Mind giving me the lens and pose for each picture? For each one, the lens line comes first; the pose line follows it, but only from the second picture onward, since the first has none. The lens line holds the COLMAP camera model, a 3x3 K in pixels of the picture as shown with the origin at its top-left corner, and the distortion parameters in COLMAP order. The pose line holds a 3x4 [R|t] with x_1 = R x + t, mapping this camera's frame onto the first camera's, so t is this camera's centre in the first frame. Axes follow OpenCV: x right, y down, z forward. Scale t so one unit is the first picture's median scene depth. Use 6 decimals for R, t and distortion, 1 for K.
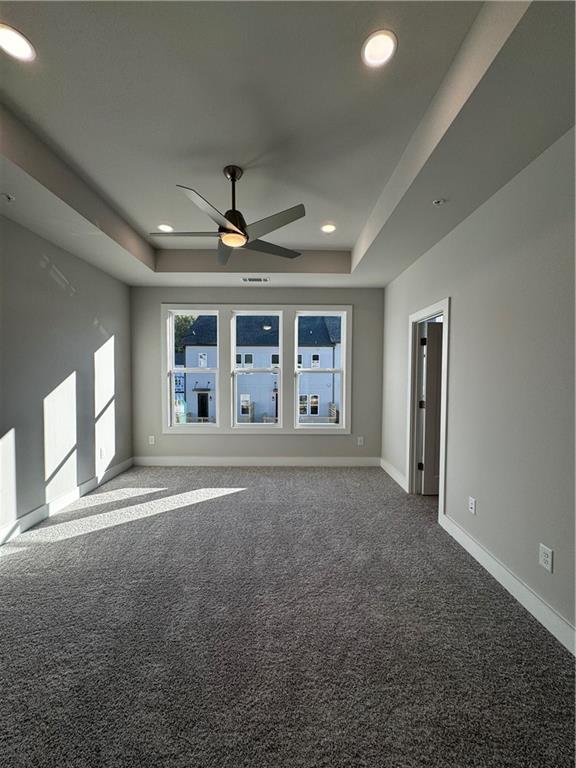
lens RADIAL K [[307.7, 0, 287.0], [0, 307.7, 385.5], [0, 0, 1]] dist [-0.000764, 0.000366]
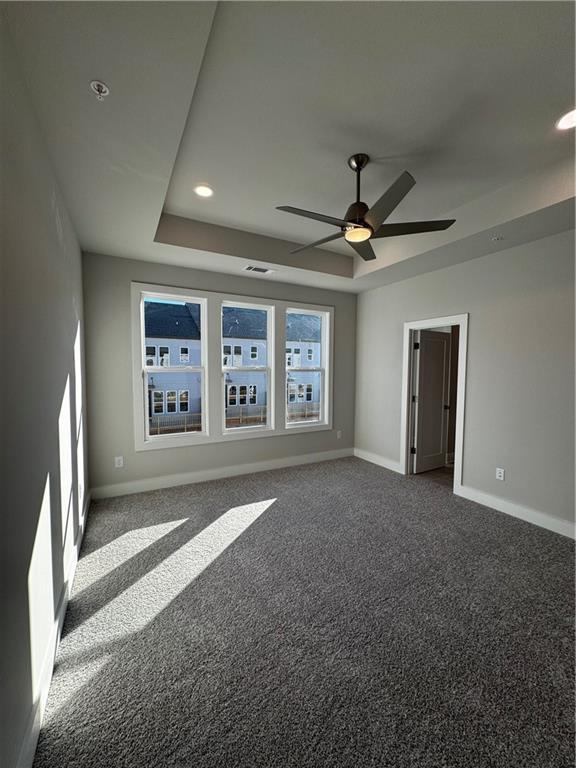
lens RADIAL K [[307.7, 0, 291.1], [0, 307.7, 386.6], [0, 0, 1]] dist [-0.000764, 0.000366]
pose [[0.879463, -0.029258, 0.475067, -0.464693], [0.016939, 0.999401, 0.030192, -0.025133], [-0.475666, -0.018505, 0.879431, 0.154229]]
